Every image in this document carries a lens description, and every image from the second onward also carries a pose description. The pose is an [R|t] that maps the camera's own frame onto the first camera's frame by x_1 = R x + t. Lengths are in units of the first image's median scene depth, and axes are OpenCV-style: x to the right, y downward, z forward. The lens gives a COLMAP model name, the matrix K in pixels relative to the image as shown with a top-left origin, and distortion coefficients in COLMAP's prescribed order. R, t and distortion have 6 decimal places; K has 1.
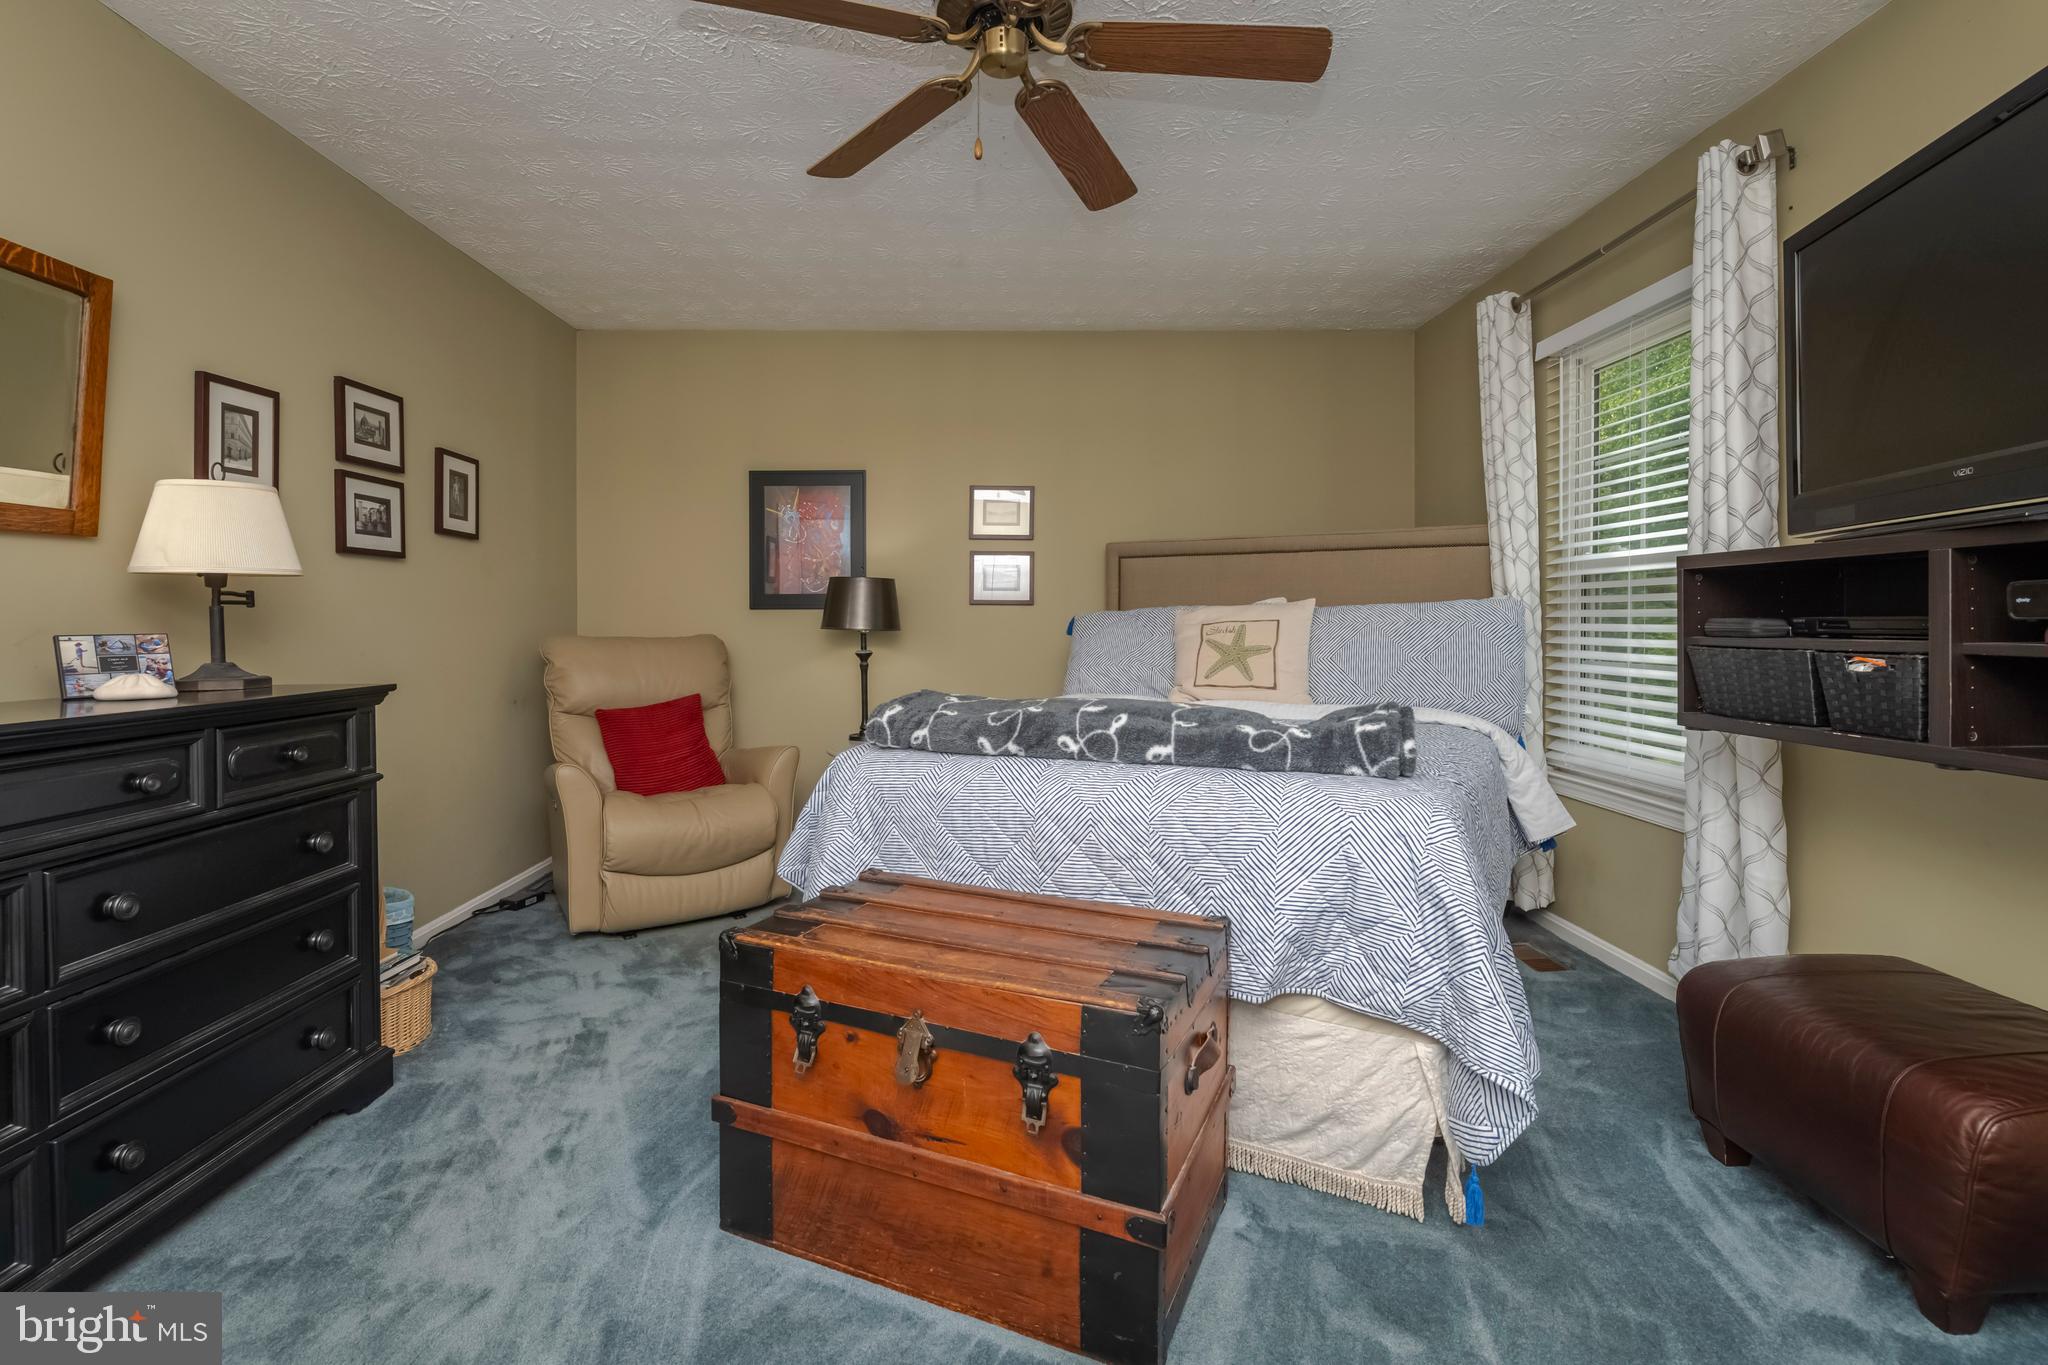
lens RADIAL K [[911.4, 0, 1014.7], [0, 911.4, 630.6], [0, 0, 1]] dist [0.000147, -0.008455]
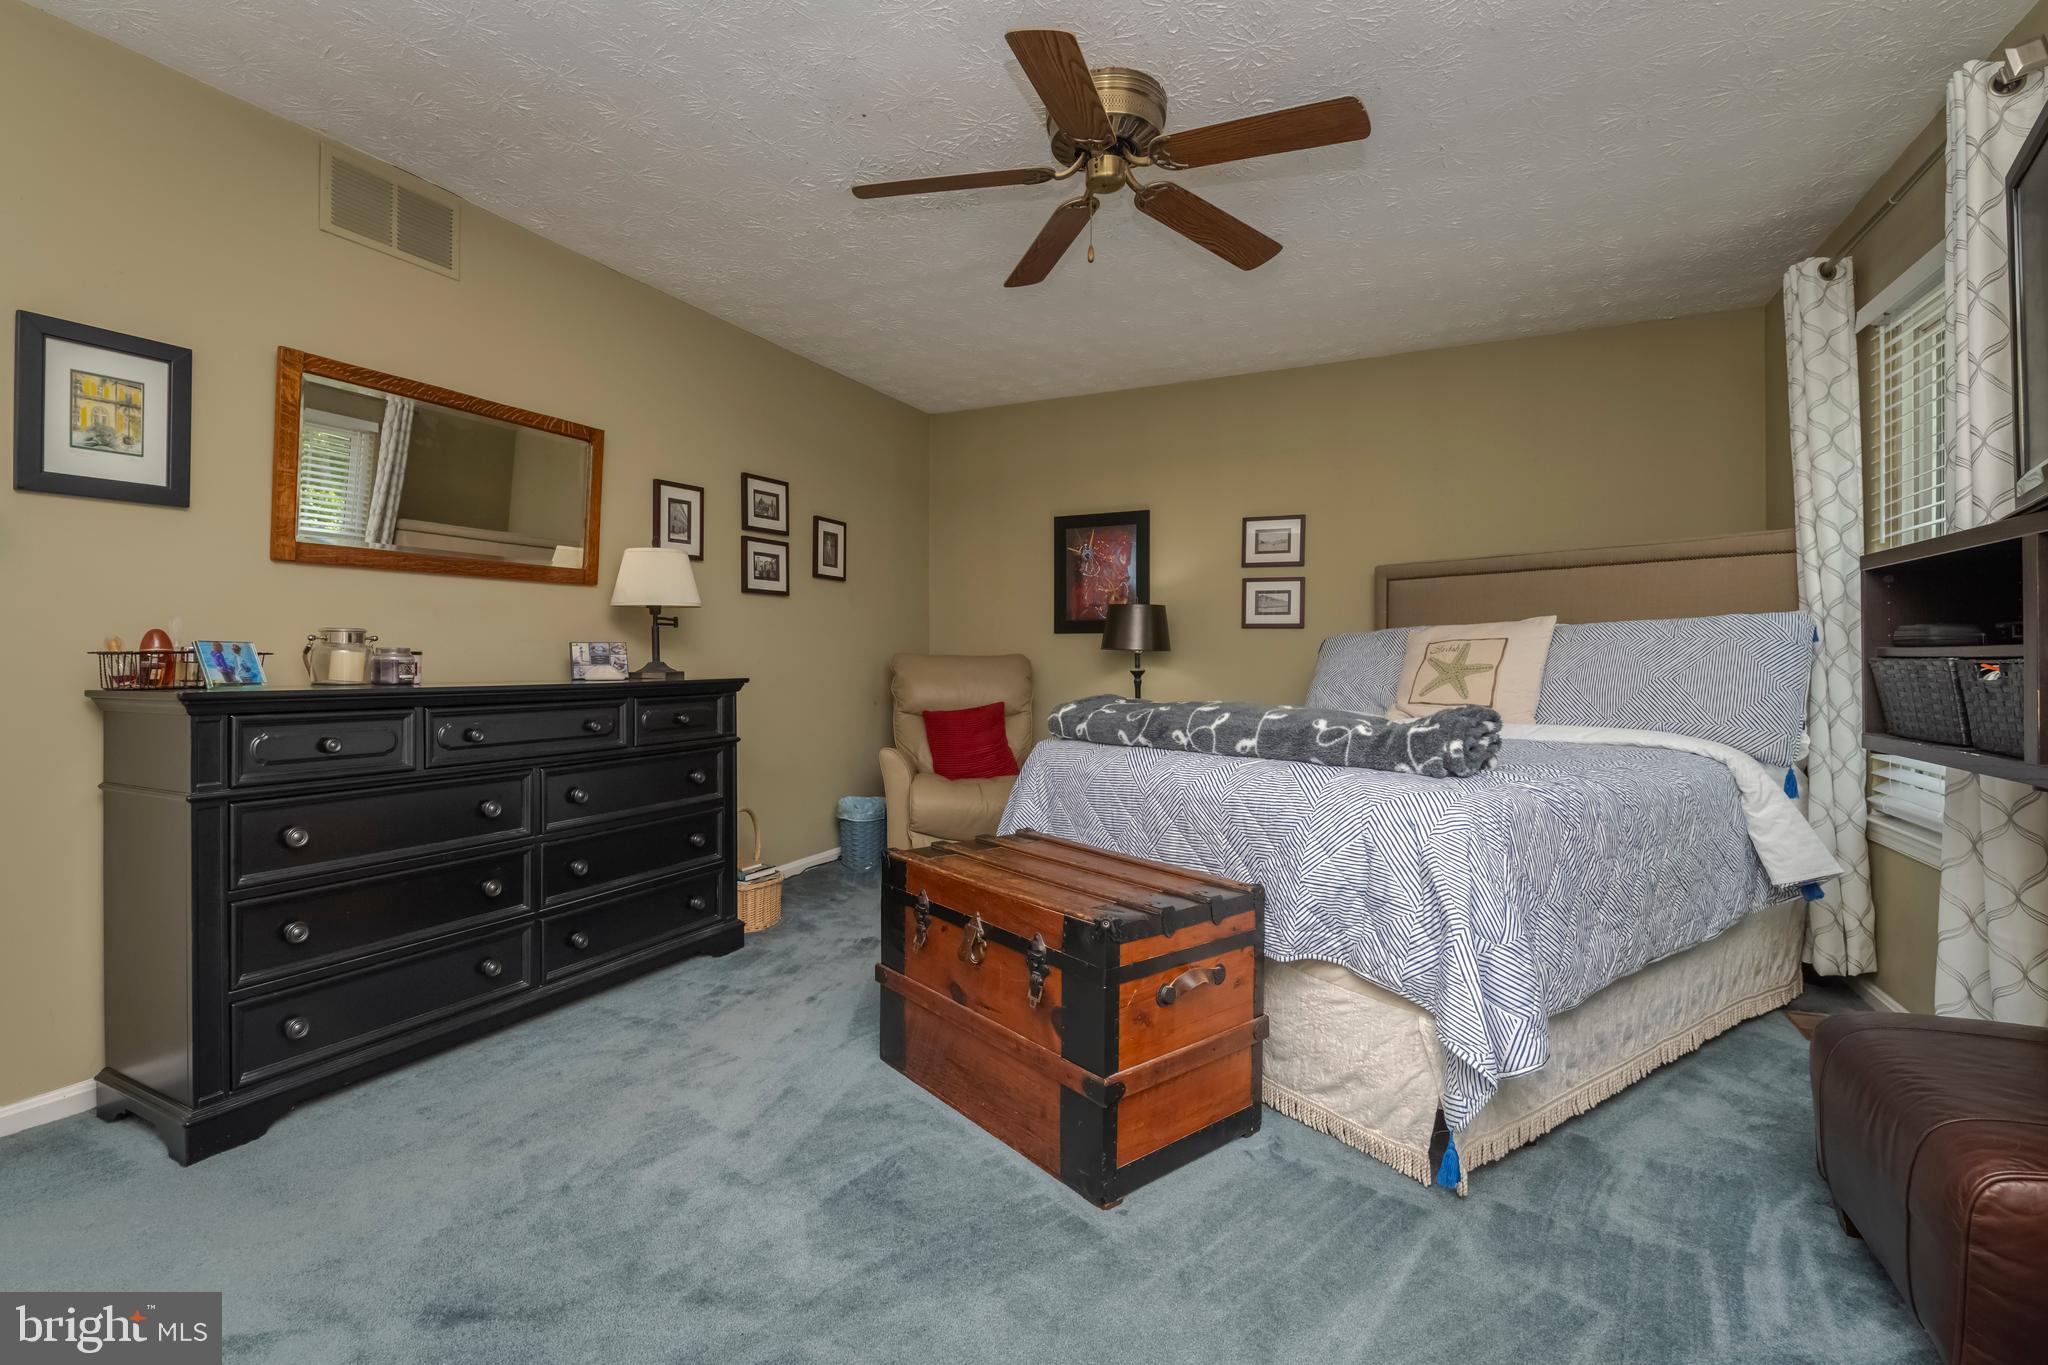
lens RADIAL K [[893.6, 0, 1028.8], [0, 893.6, 658.7], [0, 0, 1]] dist [-0.001755, -0.007910]
pose [[0.899901, 0.006581, -0.436044, 0.390172], [-0.009272, 0.999949, -0.004045, 0.029848], [0.435995, 0.007684, 0.899916, -0.126176]]
